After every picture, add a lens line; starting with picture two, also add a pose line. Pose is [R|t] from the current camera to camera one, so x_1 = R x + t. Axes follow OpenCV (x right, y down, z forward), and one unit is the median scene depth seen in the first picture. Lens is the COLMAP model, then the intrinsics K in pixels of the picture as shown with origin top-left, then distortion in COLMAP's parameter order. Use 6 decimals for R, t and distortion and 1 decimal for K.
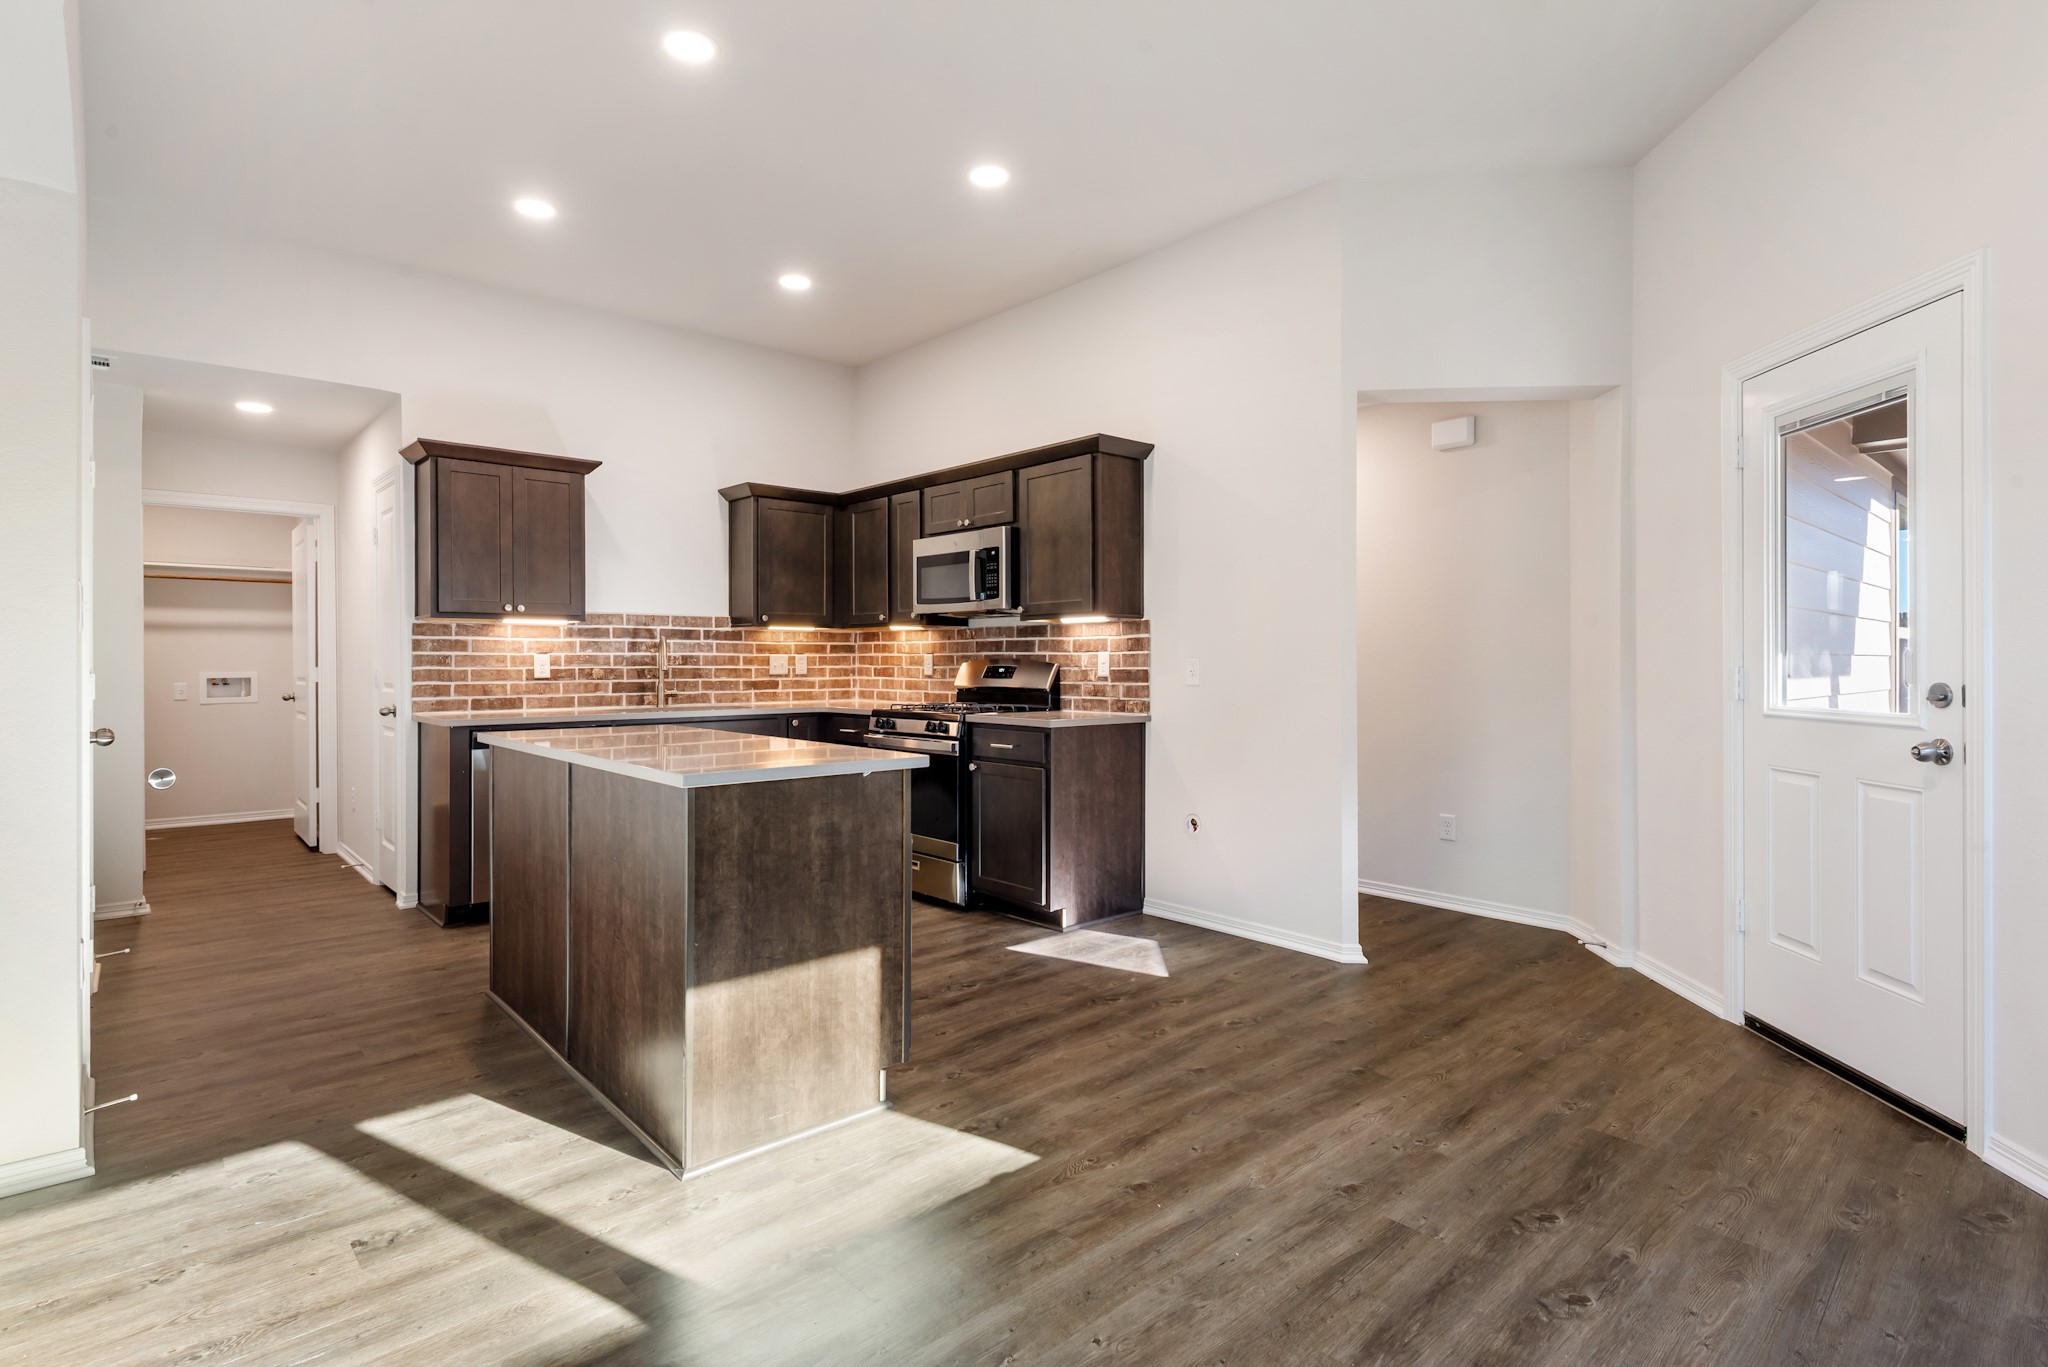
lens RADIAL K [[1014.9, 0, 1029.2], [0, 1014.9, 664.1], [0, 0, 1]] dist [0.017380, -0.005735]
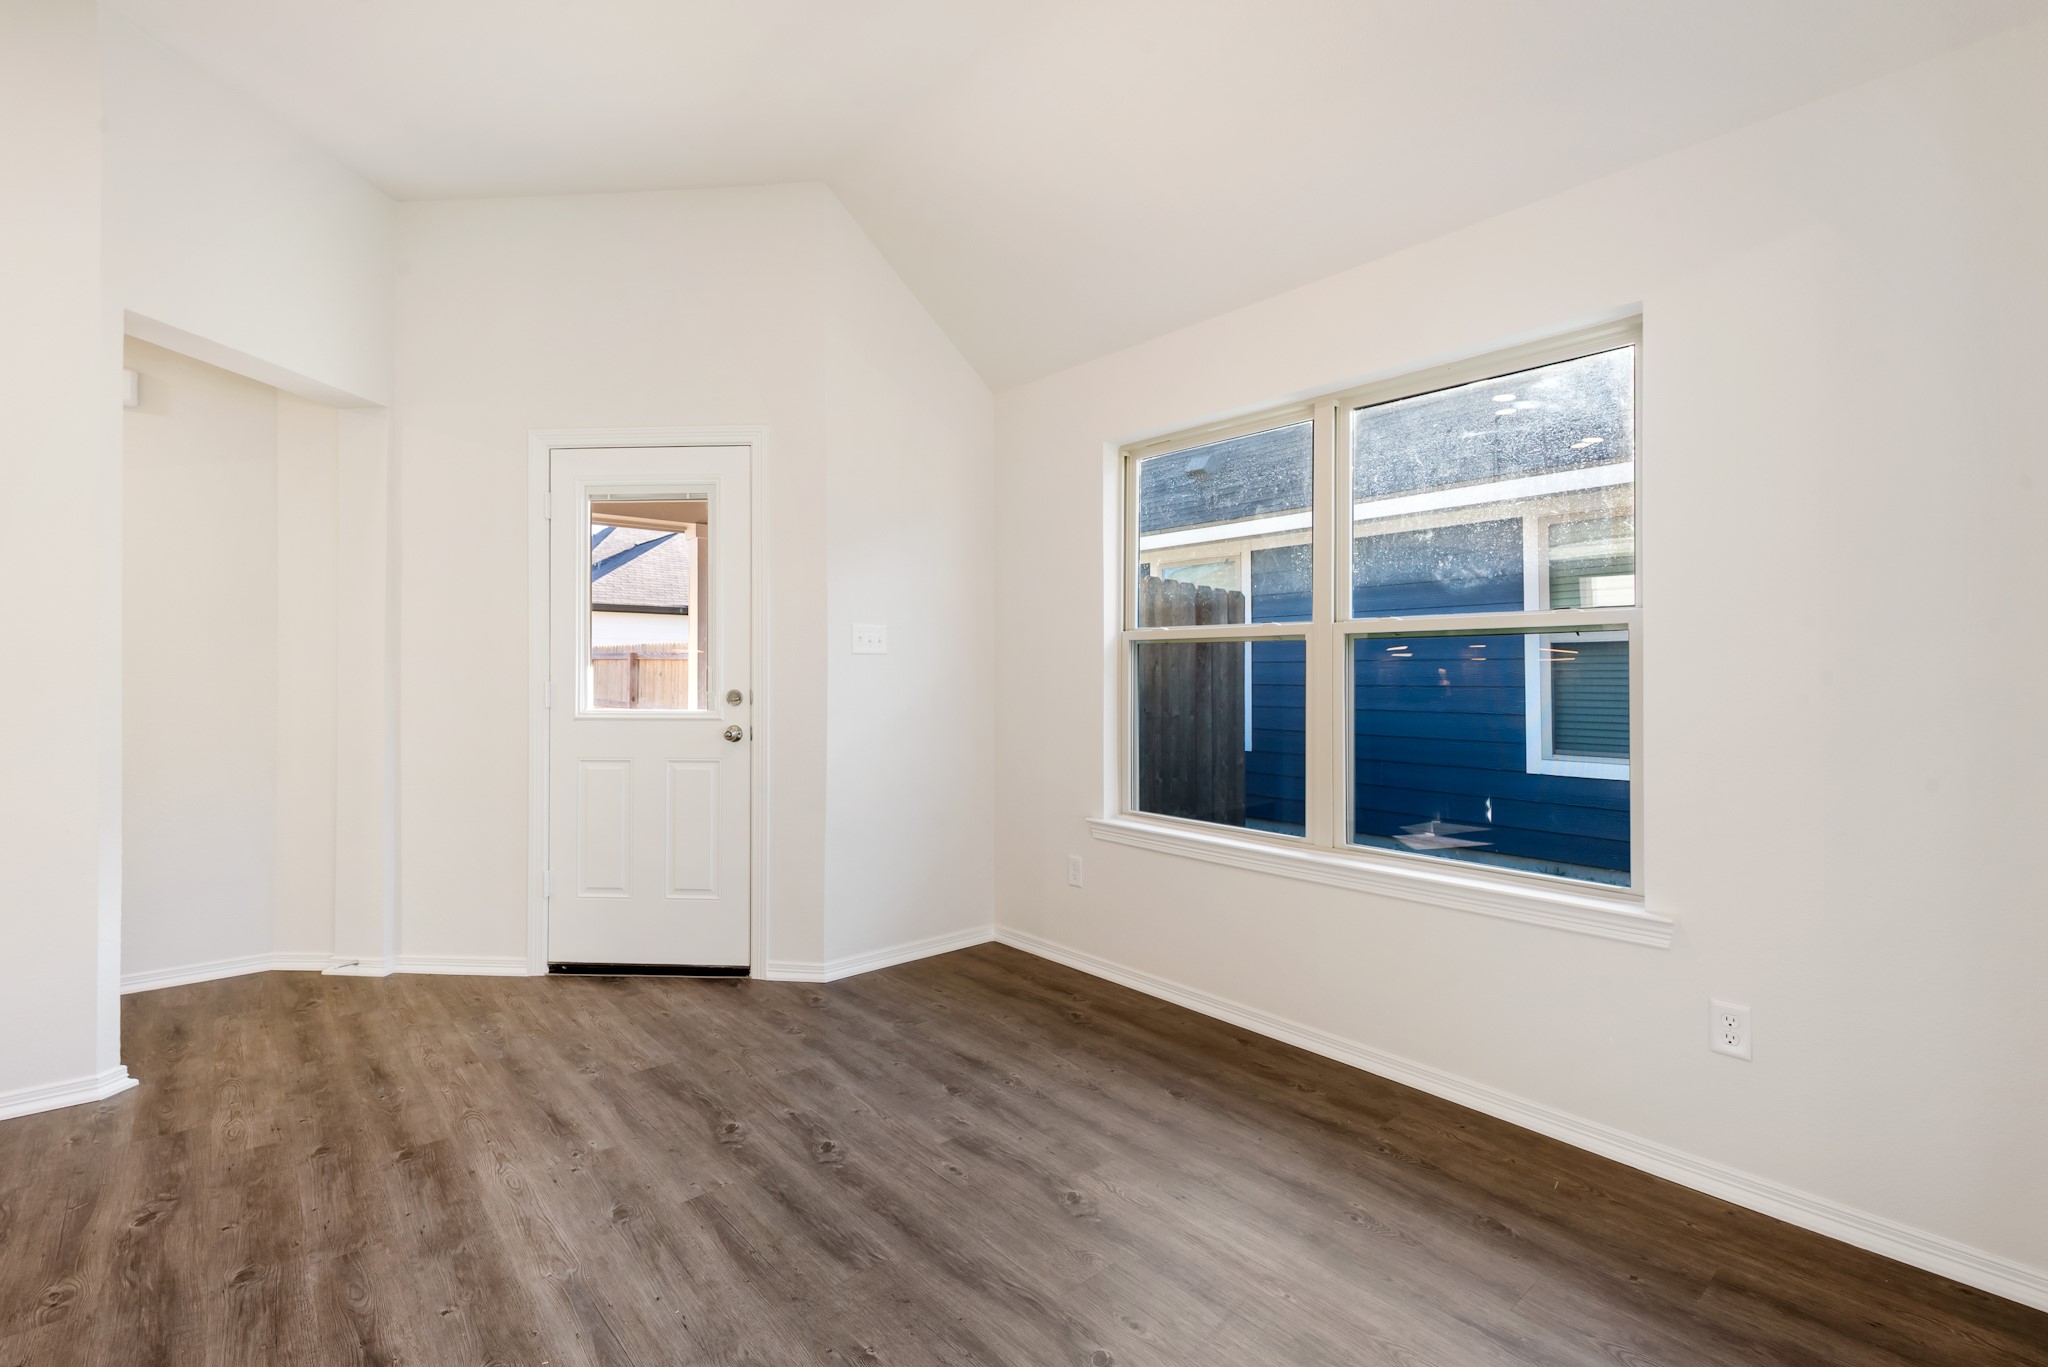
lens RADIAL K [[923.9, 0, 1010.1], [0, 923.9, 669.5], [0, 0, 1]] dist [0.005812, -0.000227]
pose [[0.030675, 0.005051, 0.999517, -0.268667], [0.005334, 0.999972, -0.005217, -0.001544], [-0.999515, 0.005492, 0.030647, 0.280394]]
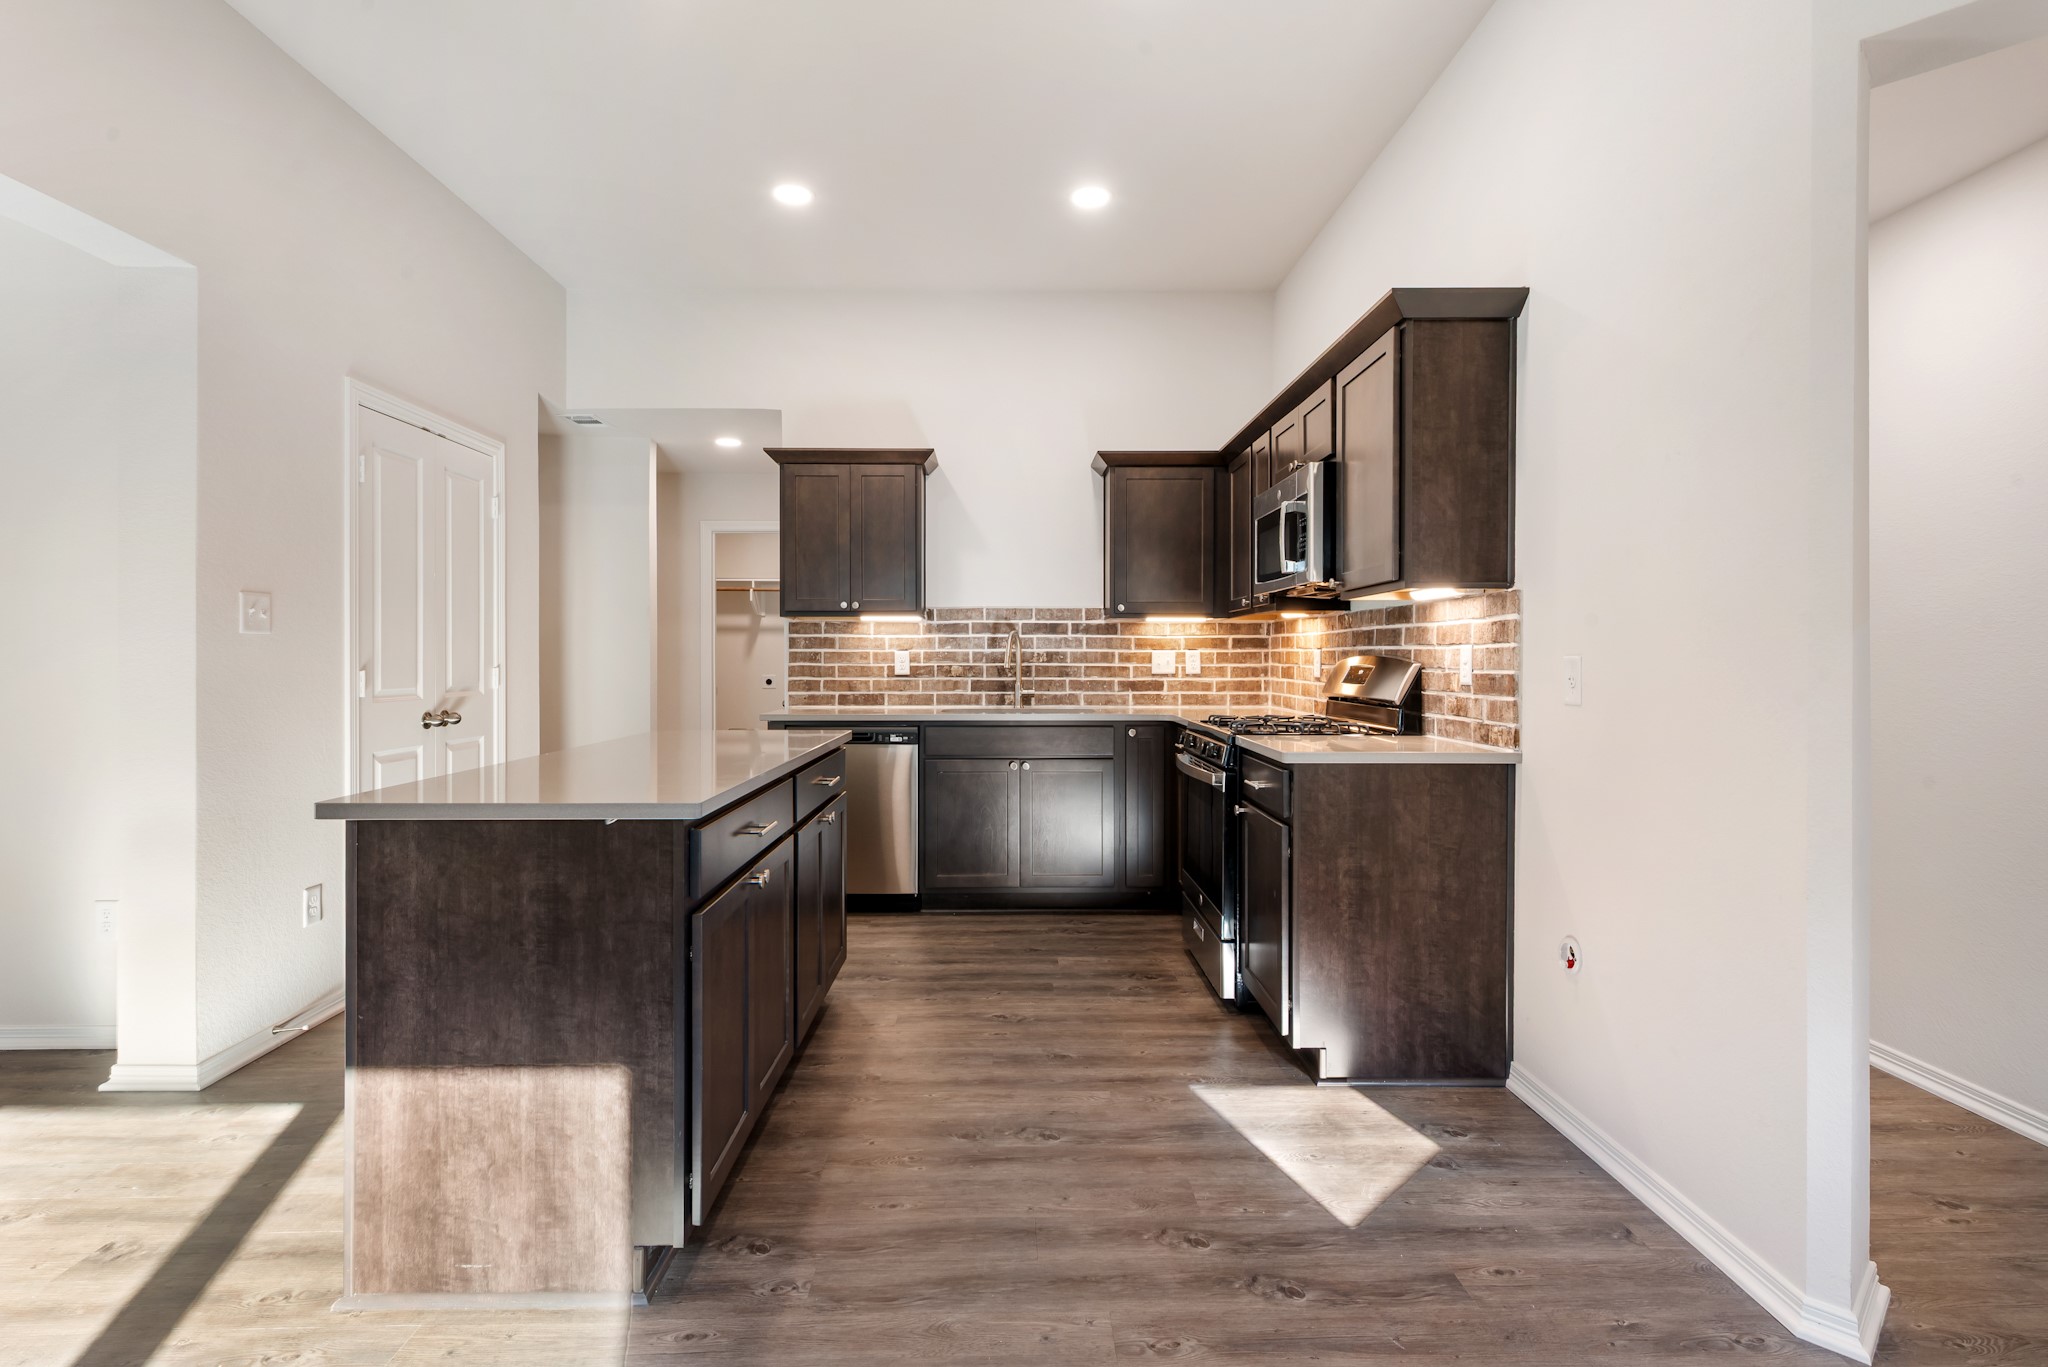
lens RADIAL K [[1014.9, 0, 1016.7], [0, 1014.9, 664.4], [0, 0, 1]] dist [0.017380, -0.005735]
pose [[0.750823, 0.006177, -0.660475, 0.283061], [-0.002931, 0.999978, 0.006021, -0.003057], [0.660497, -0.002585, 0.750824, 0.359198]]
